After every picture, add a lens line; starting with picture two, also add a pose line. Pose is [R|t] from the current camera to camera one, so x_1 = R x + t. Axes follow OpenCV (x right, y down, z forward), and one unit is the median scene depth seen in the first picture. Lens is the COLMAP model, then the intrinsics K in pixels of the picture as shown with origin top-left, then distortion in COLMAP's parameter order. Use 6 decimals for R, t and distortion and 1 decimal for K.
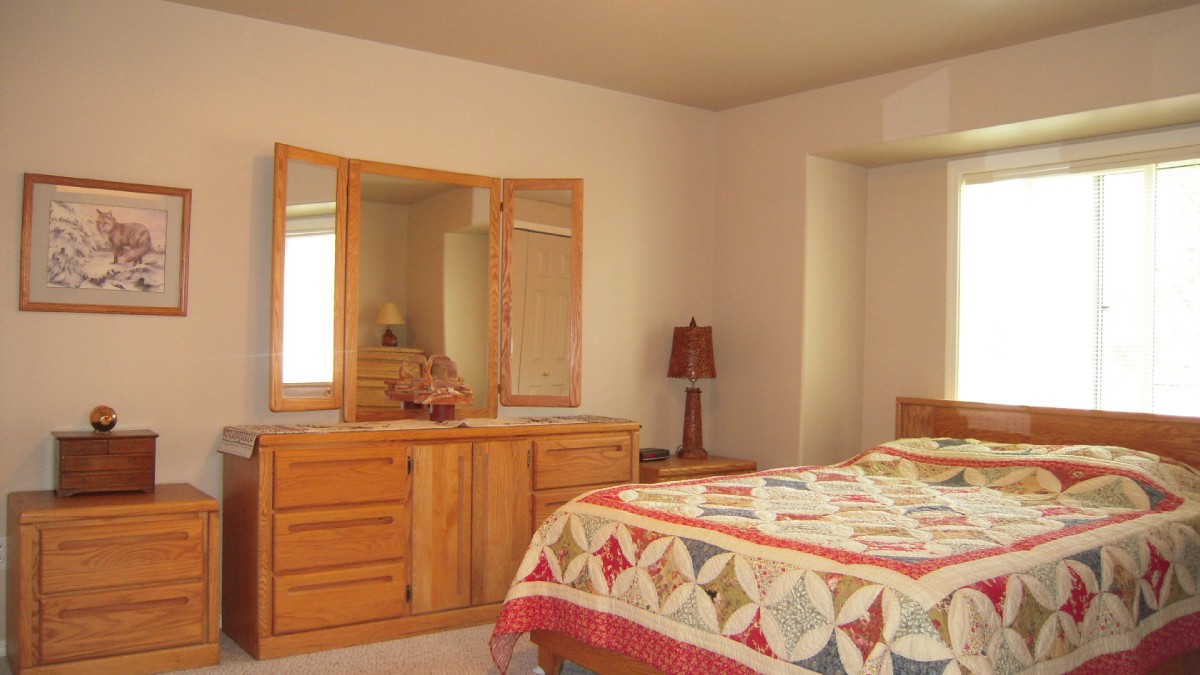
lens RADIAL K [[995.3, 0, 596.2], [0, 995.3, 337.6], [0, 0, 1]] dist [-0.110229, 0.049369]
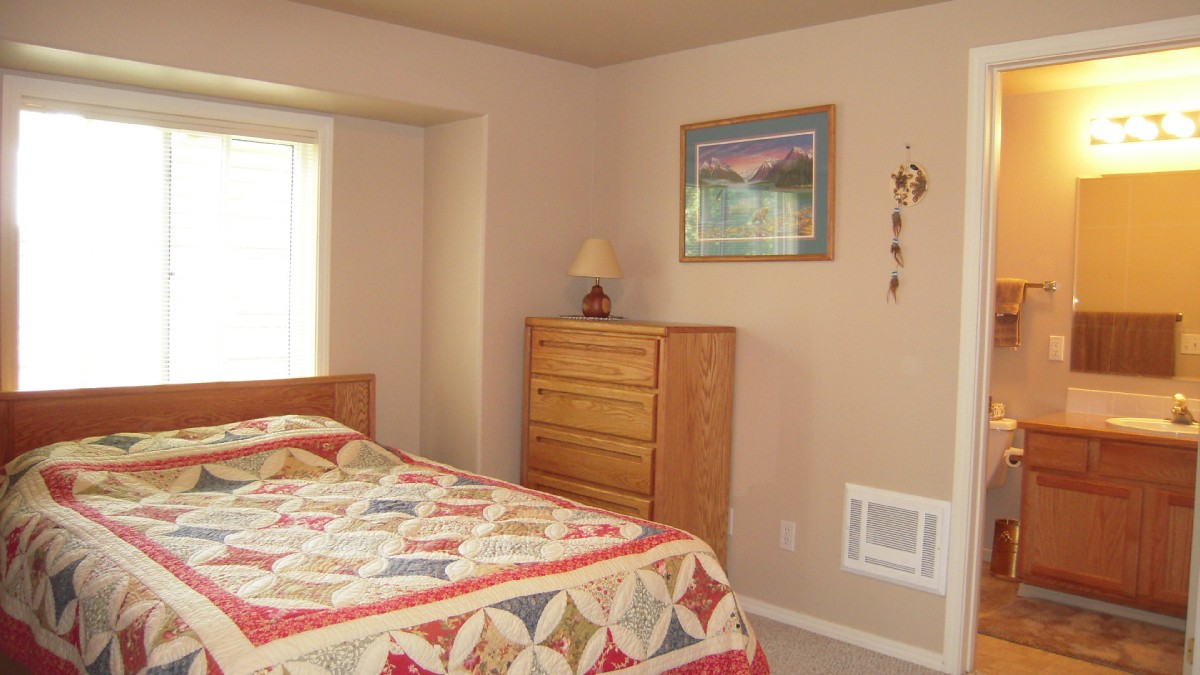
lens RADIAL K [[995.3, 0, 596.0], [0, 995.3, 334.2], [0, 0, 1]] dist [-0.110229, 0.049369]
pose [[-0.109527, -0.073556, 0.991258, -0.702965], [-0.028043, 0.997090, 0.070891, -0.075795], [-0.993588, -0.020033, -0.111271, 1.020066]]
